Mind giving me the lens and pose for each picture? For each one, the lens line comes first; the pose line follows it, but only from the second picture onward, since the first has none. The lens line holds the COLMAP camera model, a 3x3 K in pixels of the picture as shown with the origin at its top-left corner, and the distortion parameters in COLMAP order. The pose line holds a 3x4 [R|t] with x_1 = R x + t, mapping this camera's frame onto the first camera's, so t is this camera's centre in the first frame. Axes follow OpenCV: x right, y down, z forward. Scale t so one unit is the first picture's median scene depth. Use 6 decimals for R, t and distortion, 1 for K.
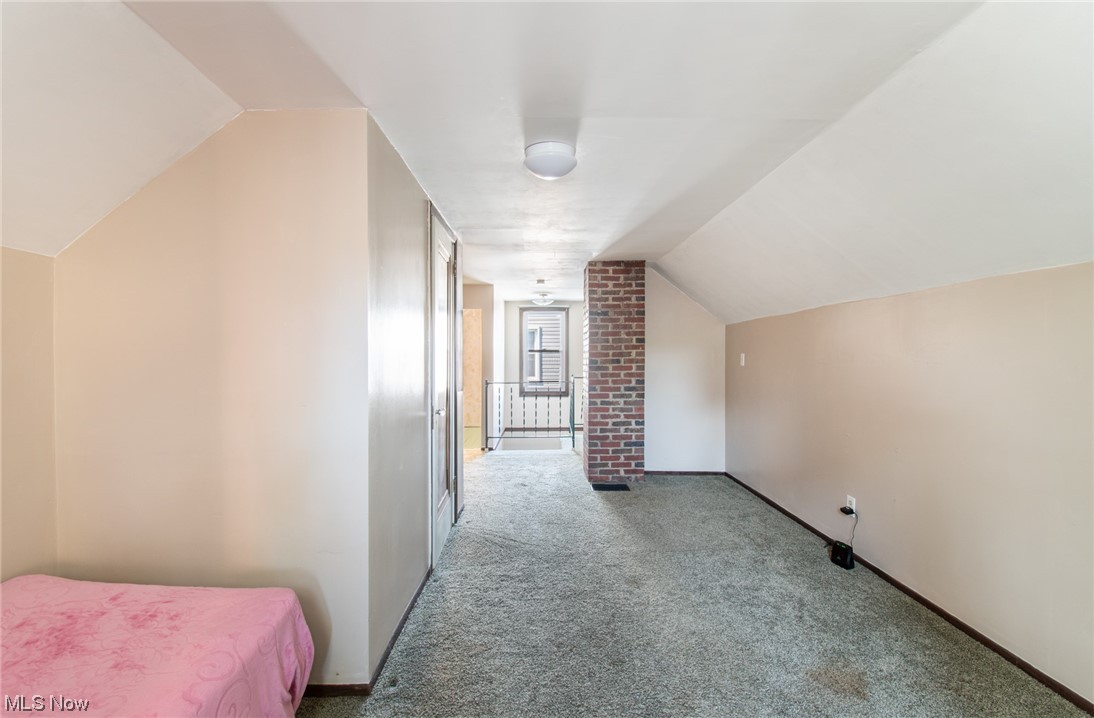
lens RADIAL K [[495.3, 0, 545.7], [0, 495.3, 361.7], [0, 0, 1]] dist [0.022961, -0.020624]
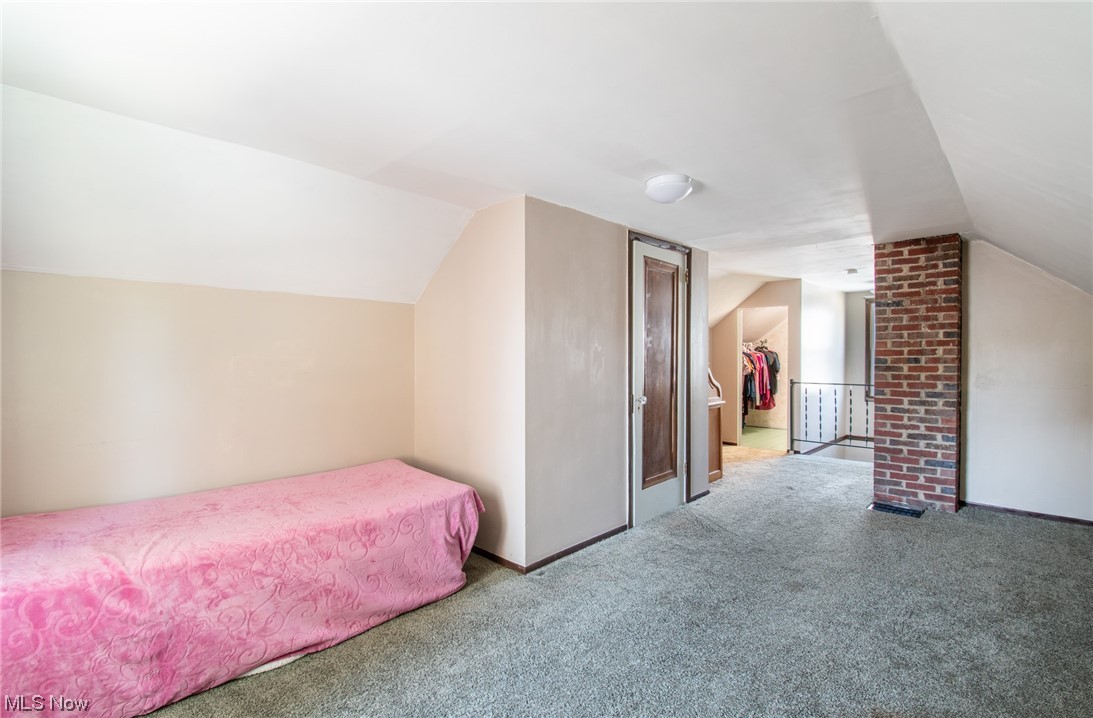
lens RADIAL K [[494.8, 0, 545.2], [0, 494.8, 361.7], [0, 0, 1]] dist [0.022961, -0.020624]
pose [[0.720102, 0.011174, -0.693778, 0.275848], [-0.007815, 0.999938, 0.007994, -0.000853], [0.693824, -0.000335, 0.720145, -0.023493]]
